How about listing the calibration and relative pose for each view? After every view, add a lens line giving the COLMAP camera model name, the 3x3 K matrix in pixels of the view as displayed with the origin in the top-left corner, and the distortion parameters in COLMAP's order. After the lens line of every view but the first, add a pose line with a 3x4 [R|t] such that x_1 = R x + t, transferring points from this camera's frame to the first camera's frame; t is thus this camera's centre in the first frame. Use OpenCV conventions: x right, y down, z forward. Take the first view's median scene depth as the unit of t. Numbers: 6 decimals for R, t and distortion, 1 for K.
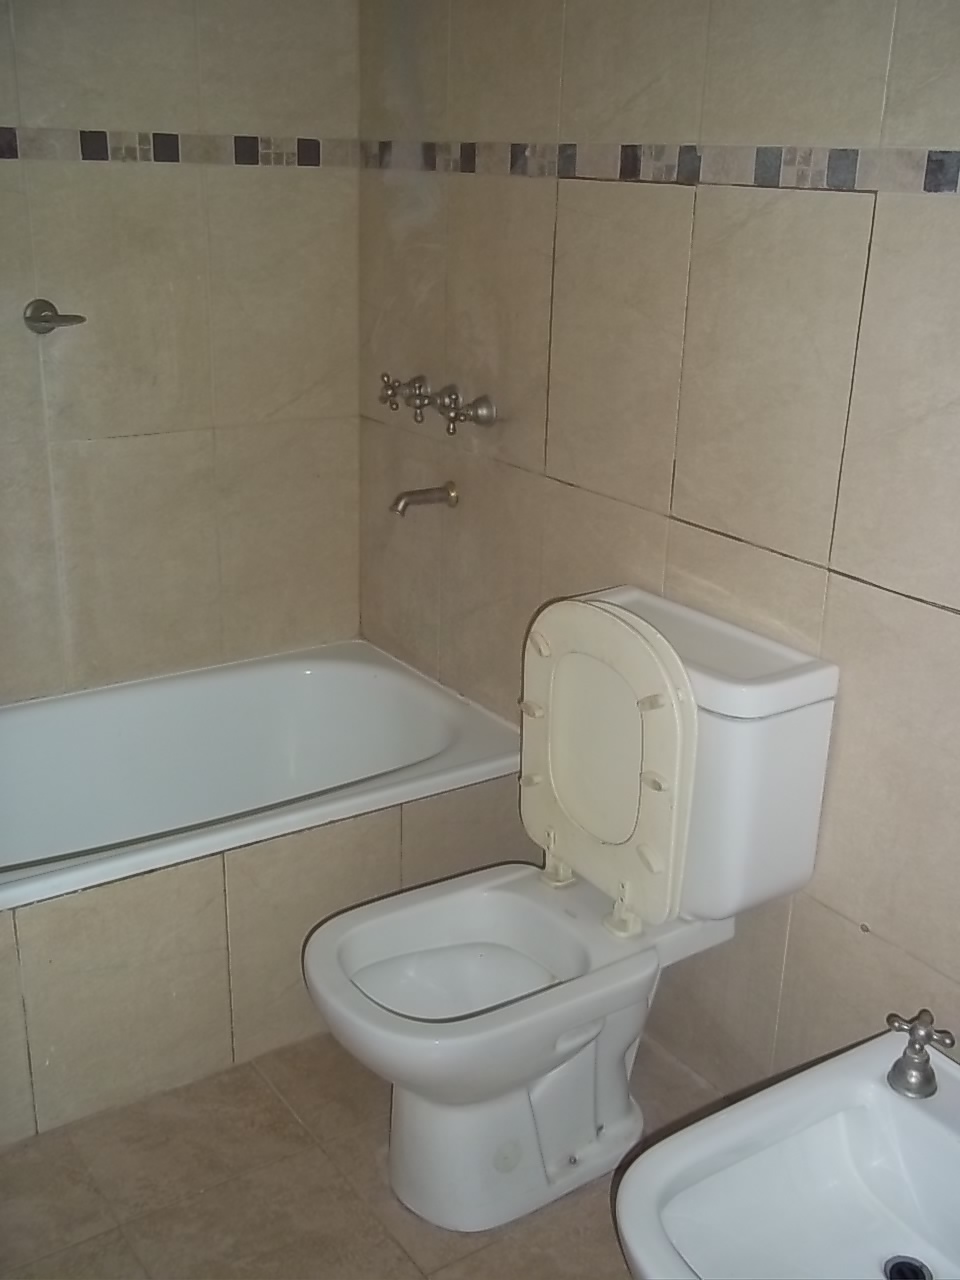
lens RADIAL K [[1324.8, 0, 480.0], [0, 1324.8, 640.0], [0, 0, 1]] dist [-0.050585, 0.047598]
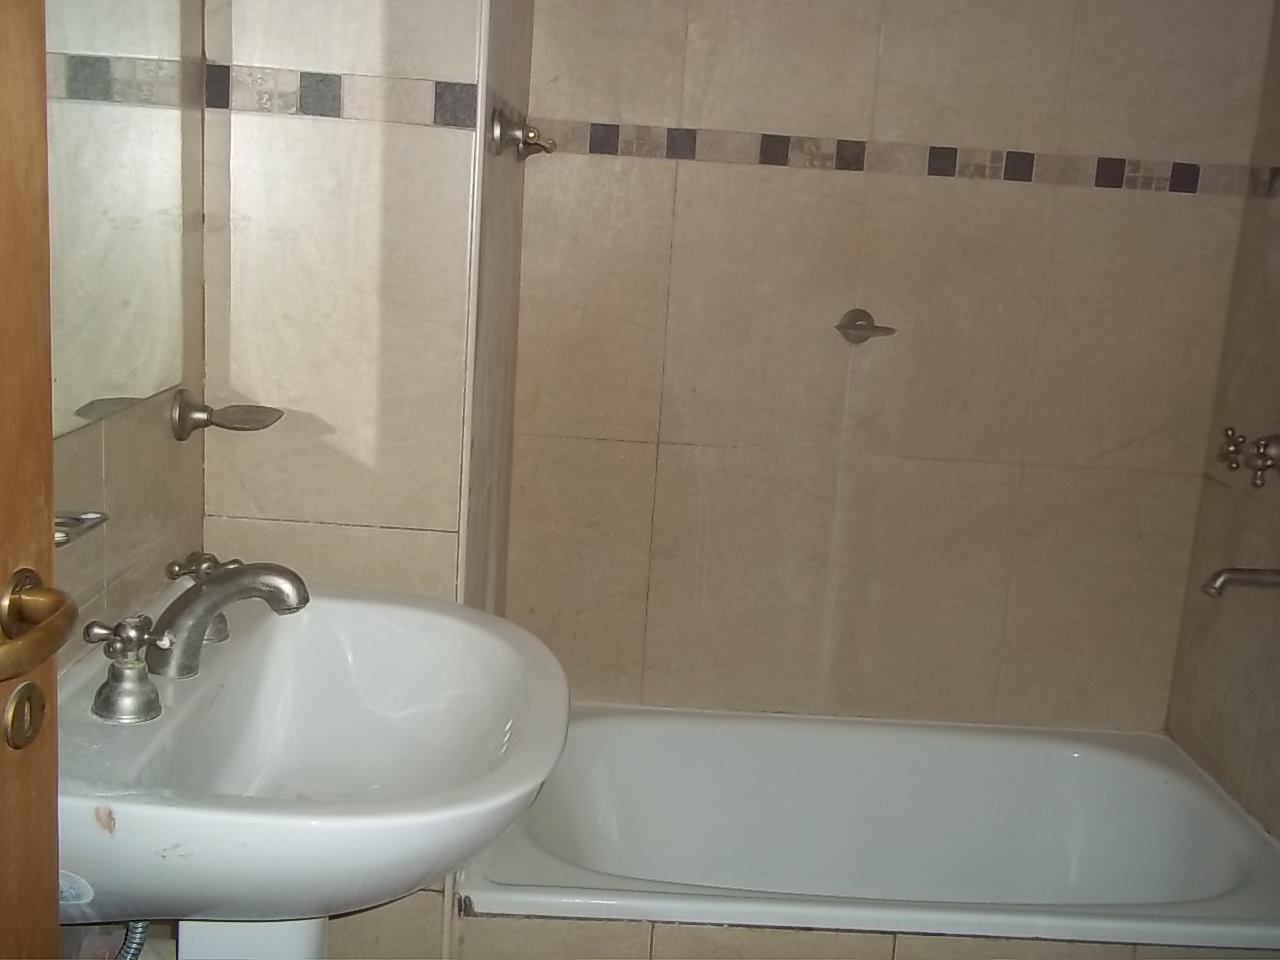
lens RADIAL K [[1324.8, 0, 640.0], [0, 1324.8, 459.0], [0, 0, 1]] dist [-0.050585, 0.047598]
pose [[0.830386, 0.127421, -0.542423, 0.074046], [-0.220804, 0.969052, -0.110383, -0.005524], [0.511571, 0.211430, 0.832822, 0.112991]]
